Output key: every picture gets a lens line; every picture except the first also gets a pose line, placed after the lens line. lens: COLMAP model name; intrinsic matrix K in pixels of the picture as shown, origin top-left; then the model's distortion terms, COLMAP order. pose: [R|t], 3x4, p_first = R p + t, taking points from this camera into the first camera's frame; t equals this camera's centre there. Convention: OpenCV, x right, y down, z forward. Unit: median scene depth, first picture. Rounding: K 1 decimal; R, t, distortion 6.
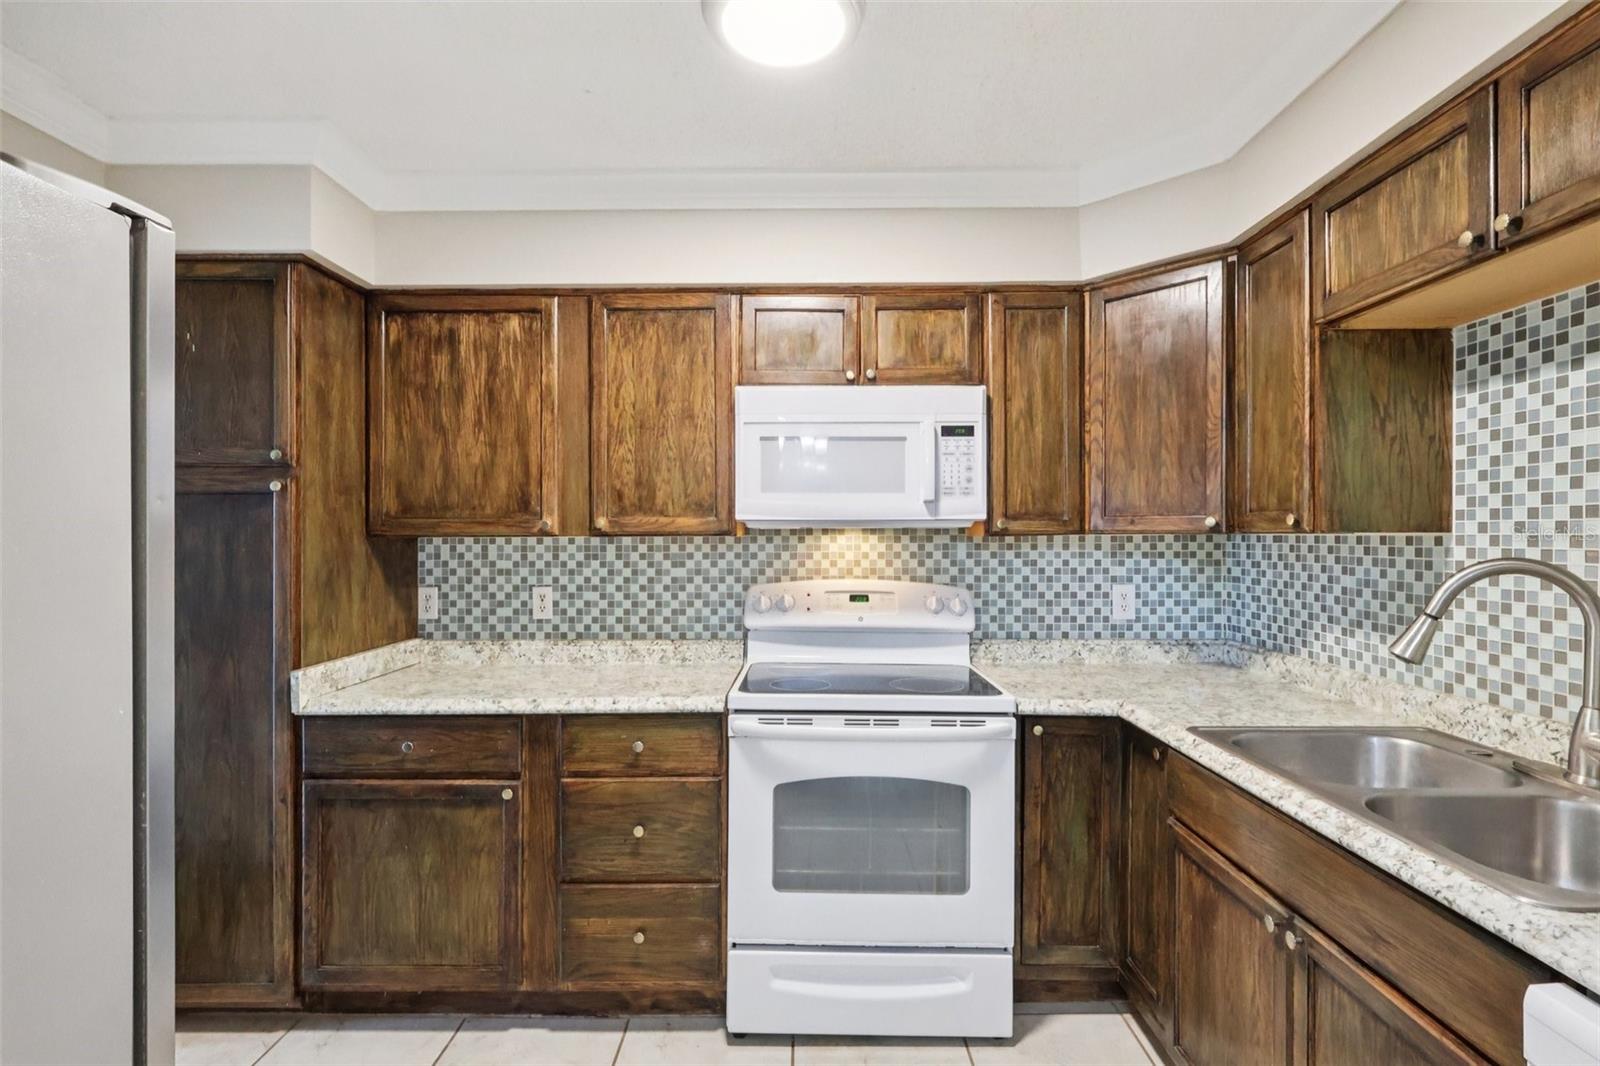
lens RADIAL K [[747.7, 0, 804.2], [0, 747.7, 535.8], [0, 0, 1]] dist [-0.000706, 0.000510]
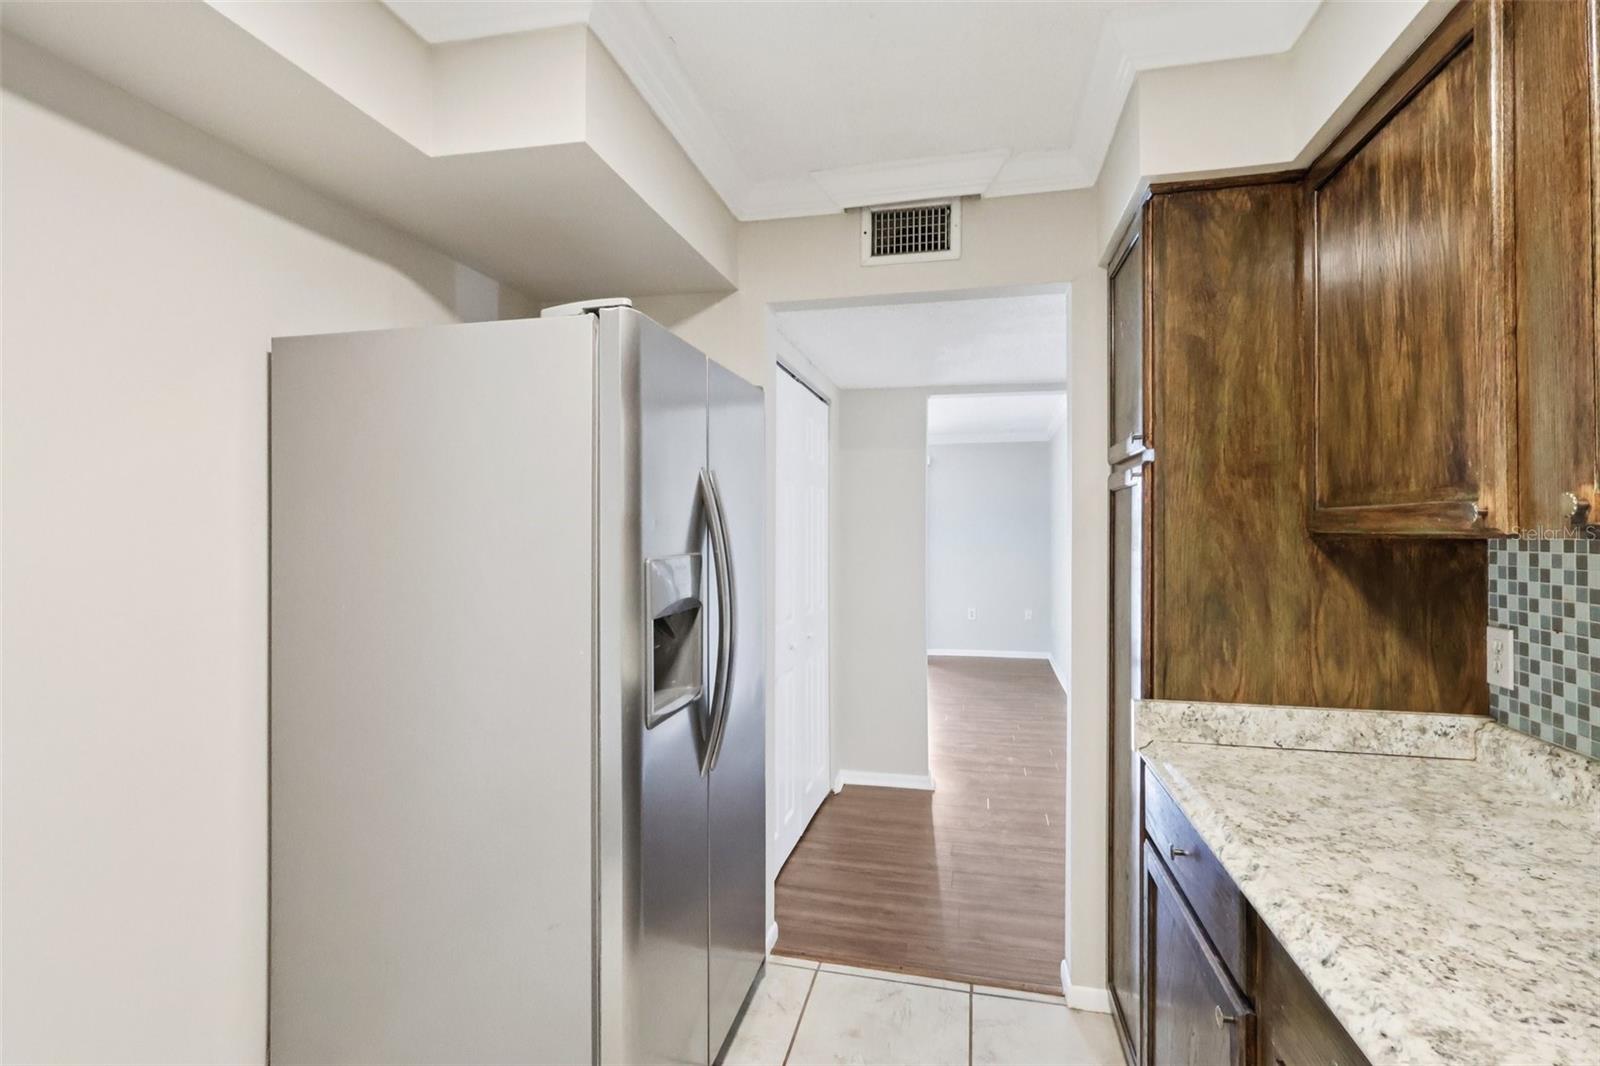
lens RADIAL K [[747.7, 0, 809.7], [0, 747.7, 522.2], [0, 0, 1]] dist [-0.000706, 0.000510]
pose [[-0.226185, -0.012175, -0.974008, 0.172640], [-0.003330, 0.999926, -0.011726, -0.001584], [0.974079, 0.000591, -0.226208, 0.733133]]
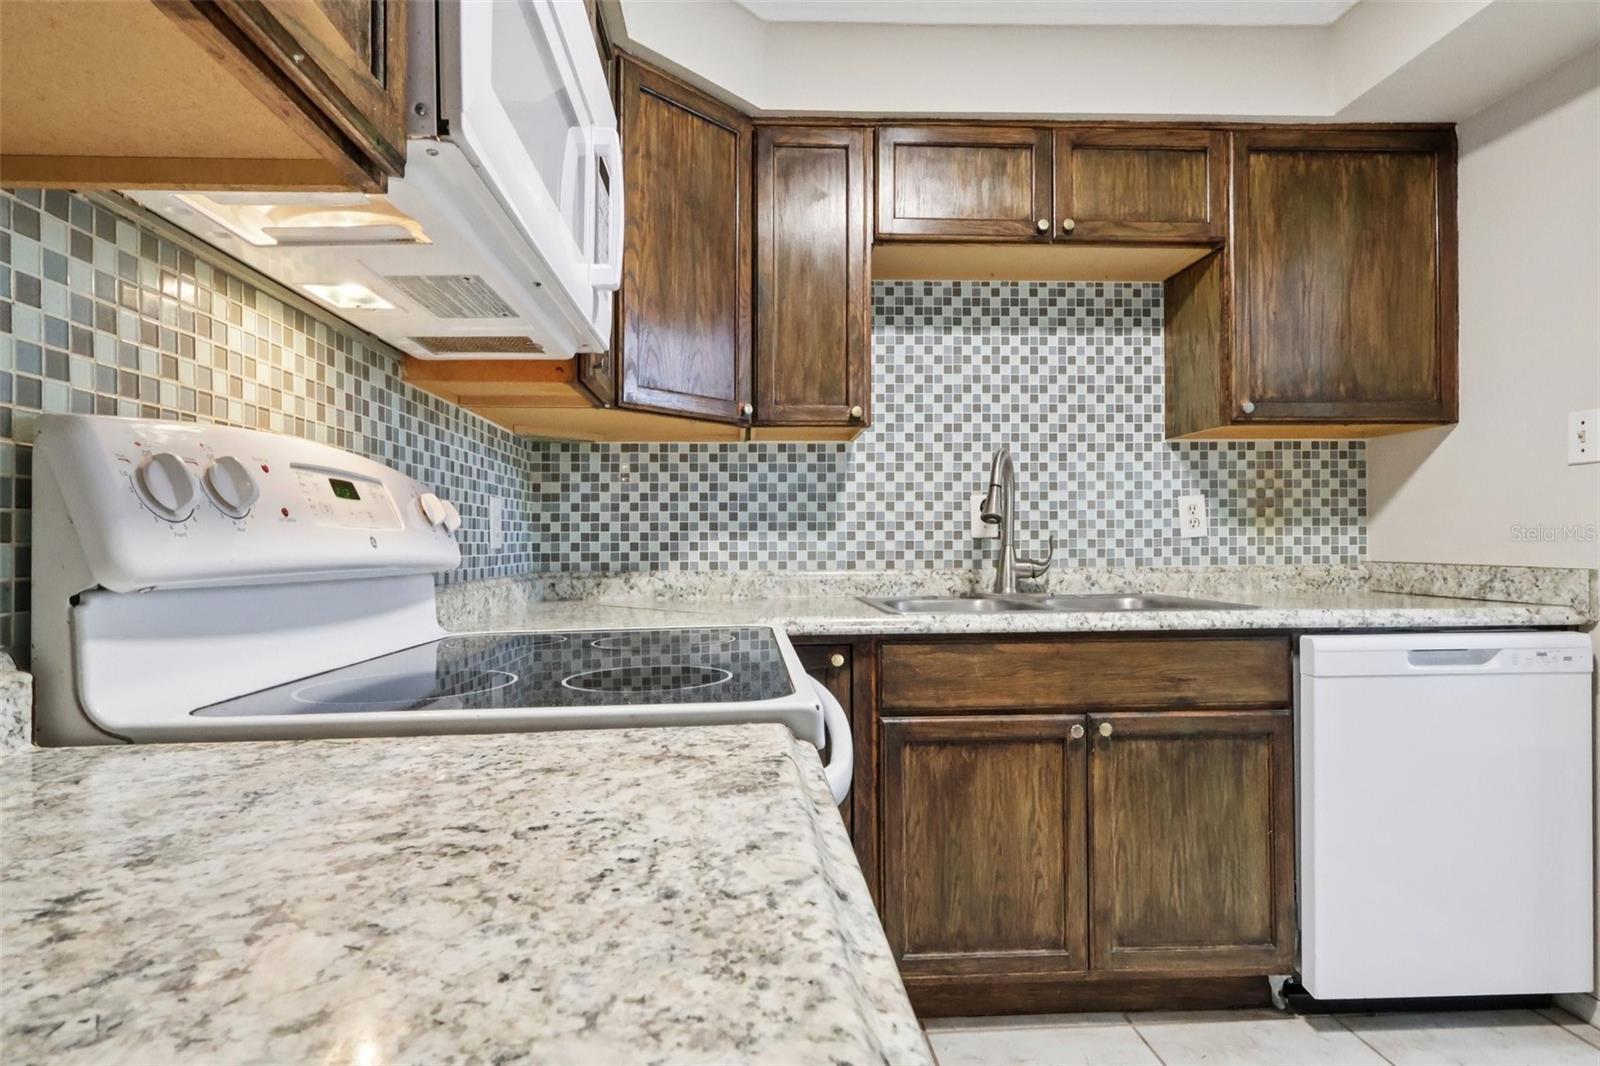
lens RADIAL K [[825.6, 0, 788.0], [0, 825.6, 535.8], [0, 0, 1]] dist [0.001997, 0.000036]
pose [[-0.054580, 0.008412, 0.998474, -0.398365], [0.008001, 0.999936, -0.007987, 0.127100], [-0.998477, 0.007553, -0.054644, 0.909591]]
